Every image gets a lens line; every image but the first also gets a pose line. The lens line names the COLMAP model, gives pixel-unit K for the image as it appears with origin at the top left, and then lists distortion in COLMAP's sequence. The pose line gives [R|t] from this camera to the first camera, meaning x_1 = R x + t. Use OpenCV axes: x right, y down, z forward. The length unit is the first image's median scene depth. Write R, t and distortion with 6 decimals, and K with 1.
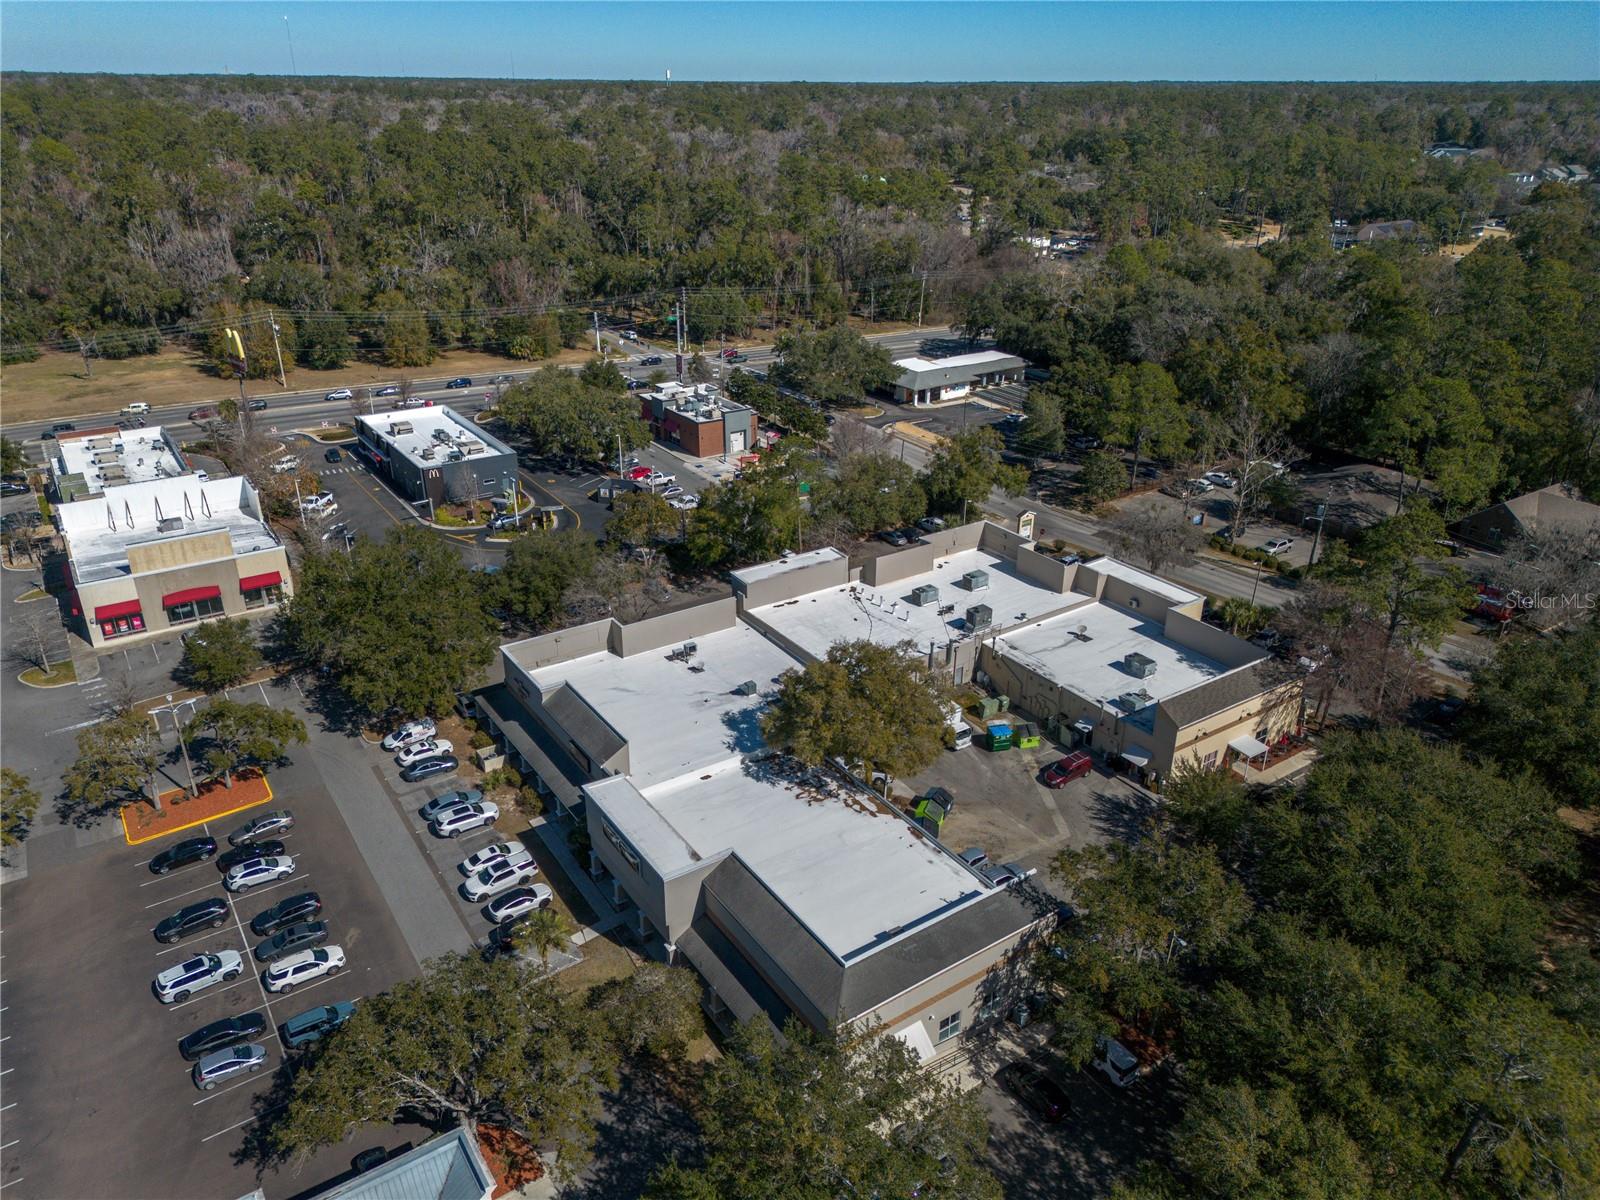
lens RADIAL K [[1117.3, 0, 798.2], [0, 1117.3, 598.7], [0, 0, 1]] dist [0.084328, -0.080569]
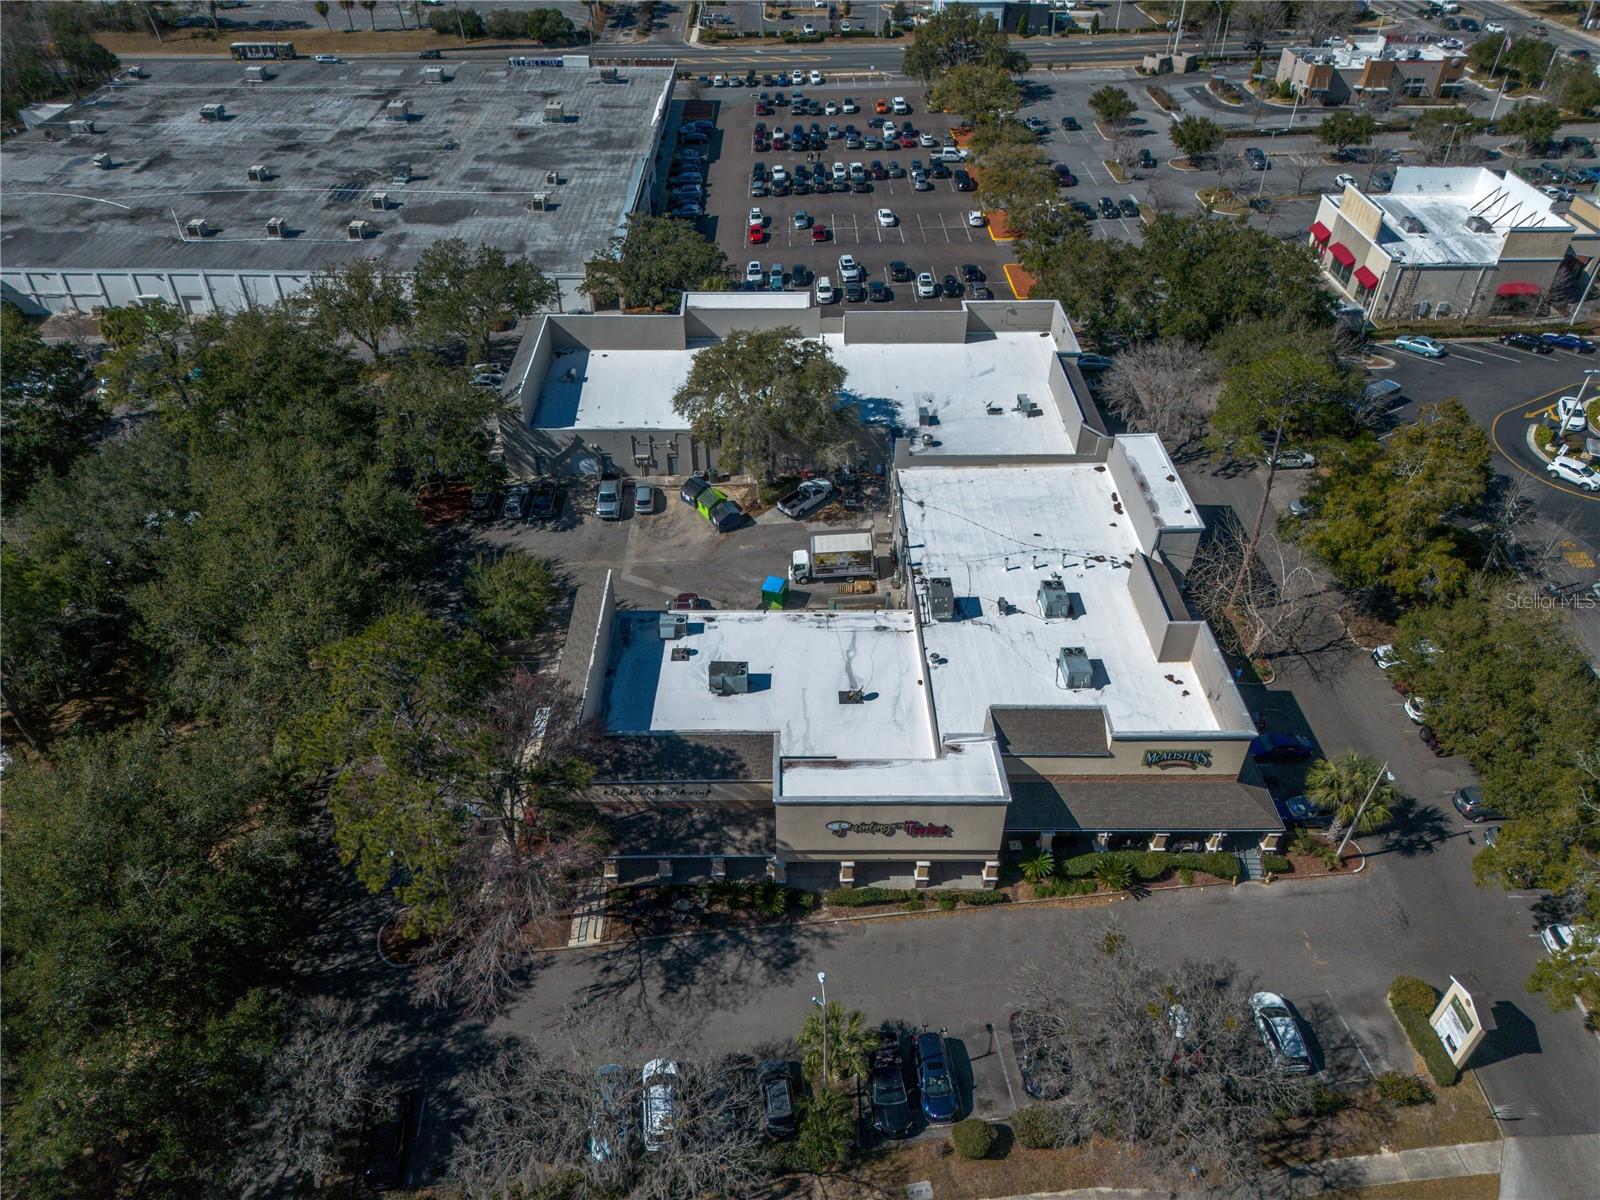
lens RADIAL K [[1122.2, 0, 797.6], [0, 1122.2, 597.4], [0, 0, 1]] dist [0.079722, -0.075230]
pose [[-0.552148, 0.513732, -0.656667, 0.686684], [-0.353192, 0.569325, 0.742378, -0.480541], [0.755240, 0.641832, -0.132906, 1.060810]]
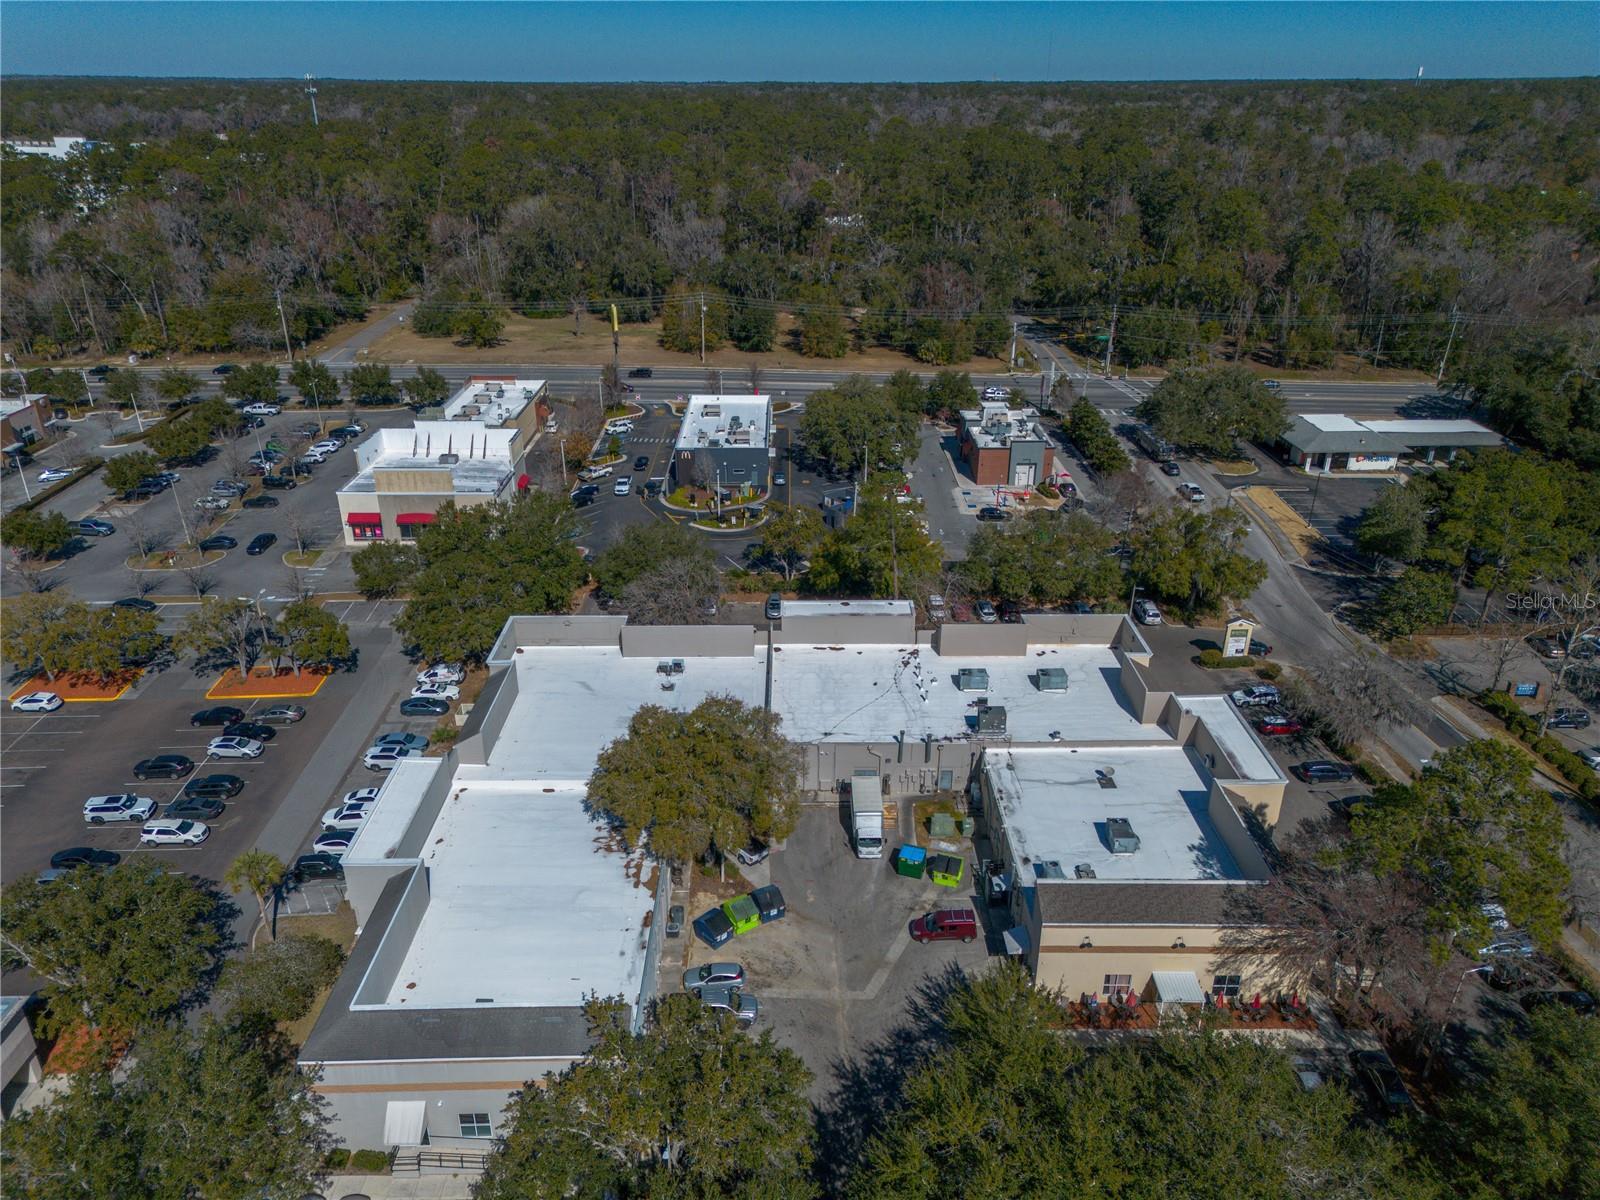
lens RADIAL K [[1117.3, 0, 798.2], [0, 1117.3, 598.7], [0, 0, 1]] dist [0.084328, -0.080569]
pose [[0.832495, 0.225843, -0.505912, 0.459918], [-0.227023, 0.972018, 0.060342, -0.092221], [0.505383, 0.064619, 0.860472, 0.208399]]
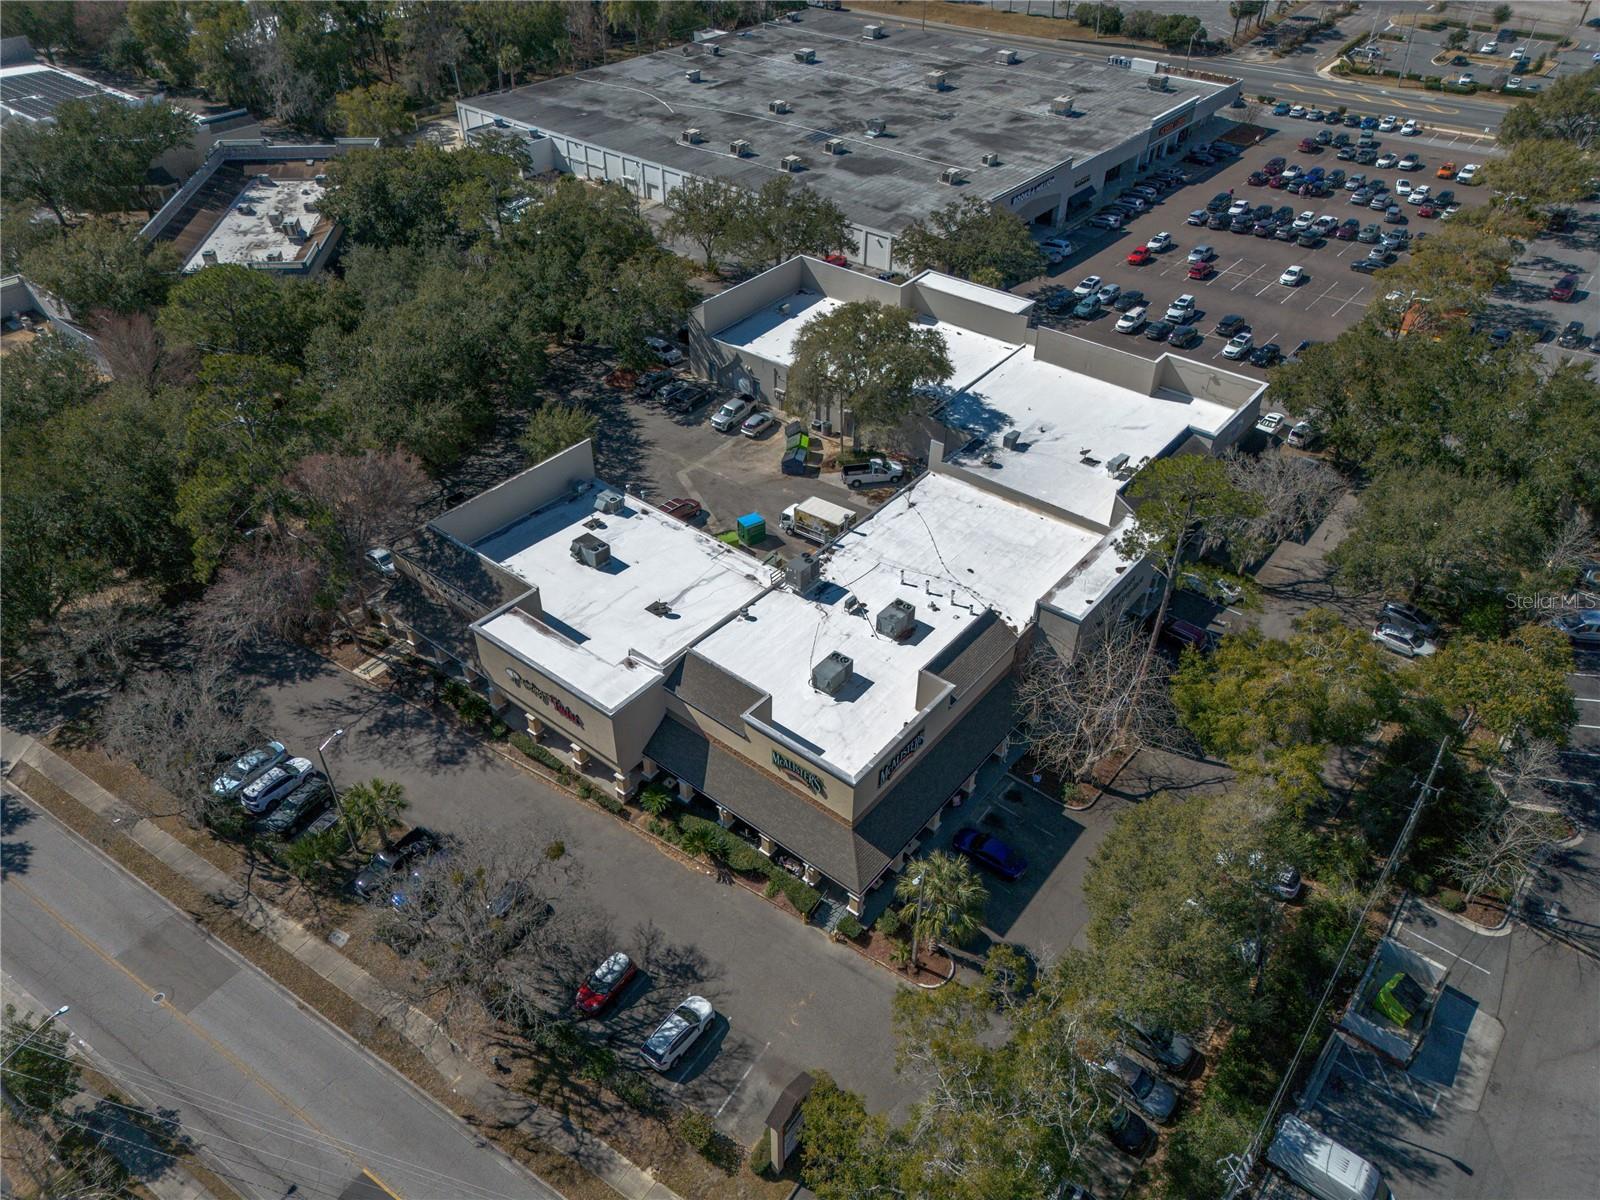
lens RADIAL K [[1122.2, 0, 797.6], [0, 1122.2, 597.4], [0, 0, 1]] dist [0.079722, -0.075230]
pose [[-0.957415, 0.170792, -0.232781, 0.344127], [-0.130319, 0.463811, 0.876297, -0.616417], [0.257631, 0.869315, -0.421802, 1.357872]]
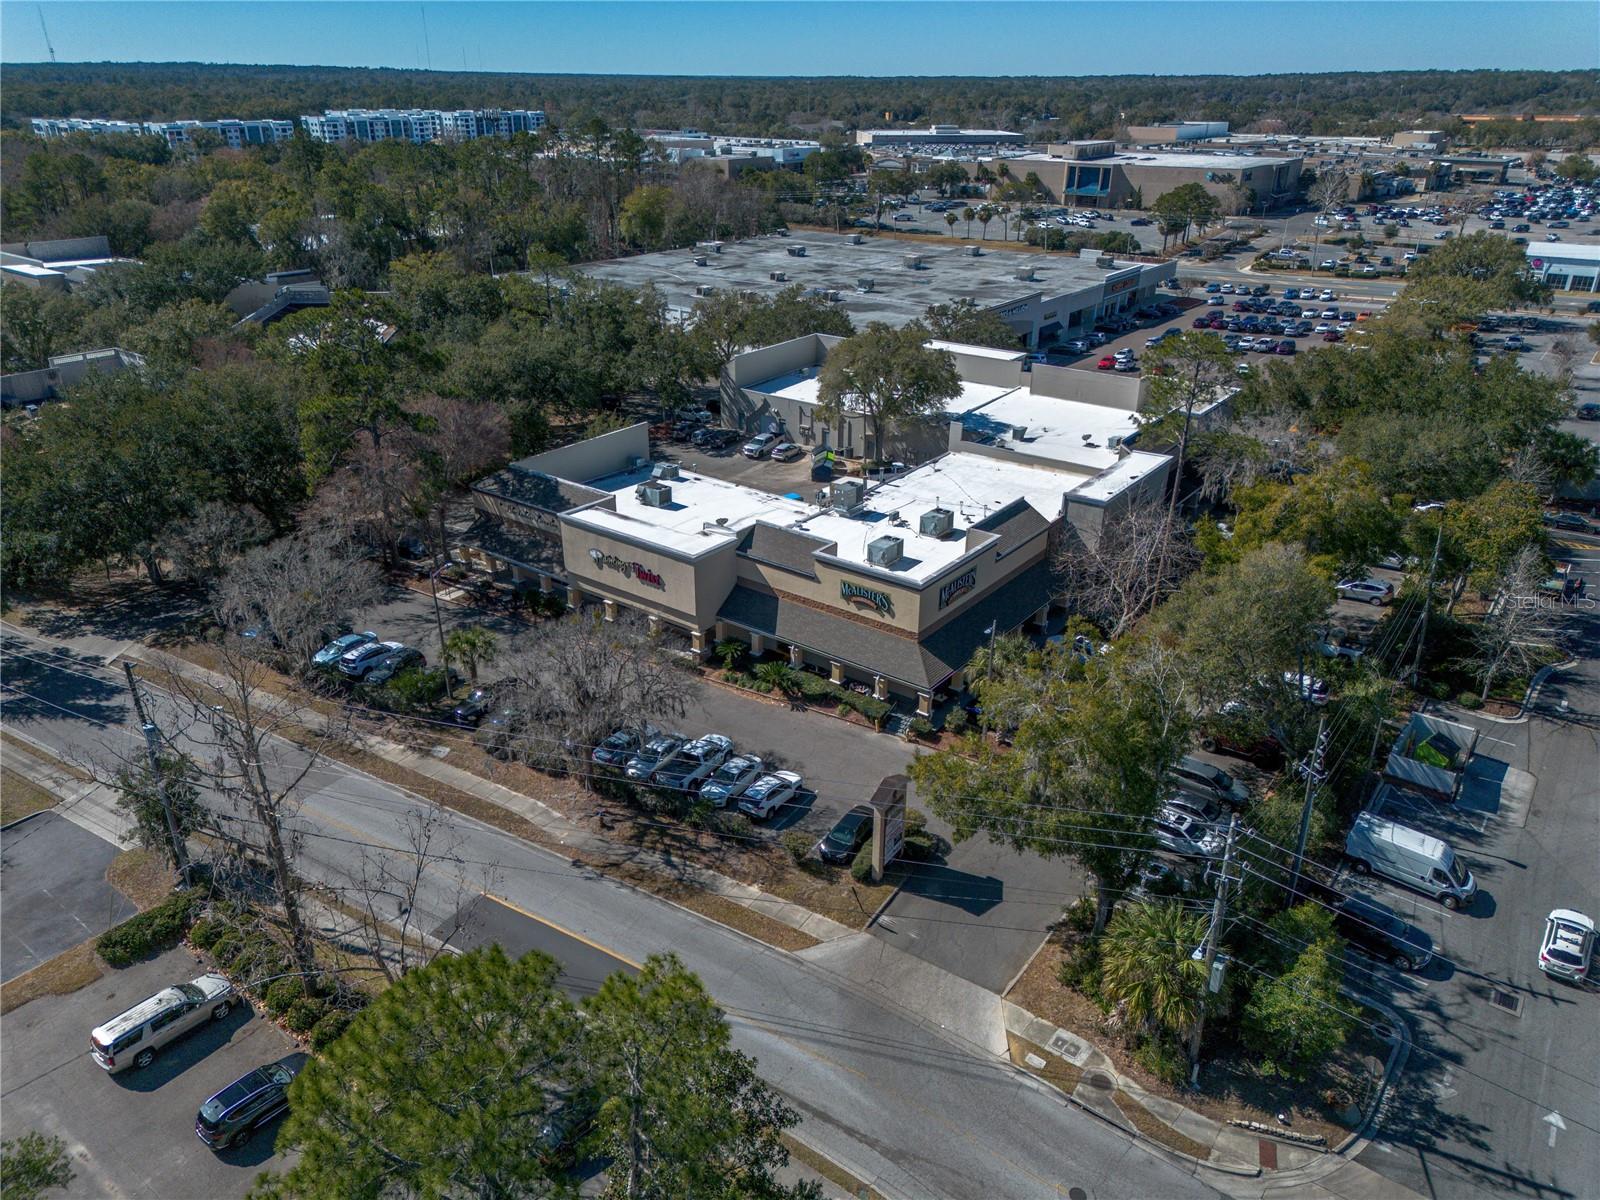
lens RADIAL K [[1117.3, 0, 798.2], [0, 1117.3, 598.7], [0, 0, 1]] dist [0.084328, -0.080569]
pose [[-0.947054, 0.124133, -0.296109, 0.451039], [-0.144102, 0.659808, 0.737488, -0.526114], [0.286922, 0.741110, -0.606985, 1.571193]]
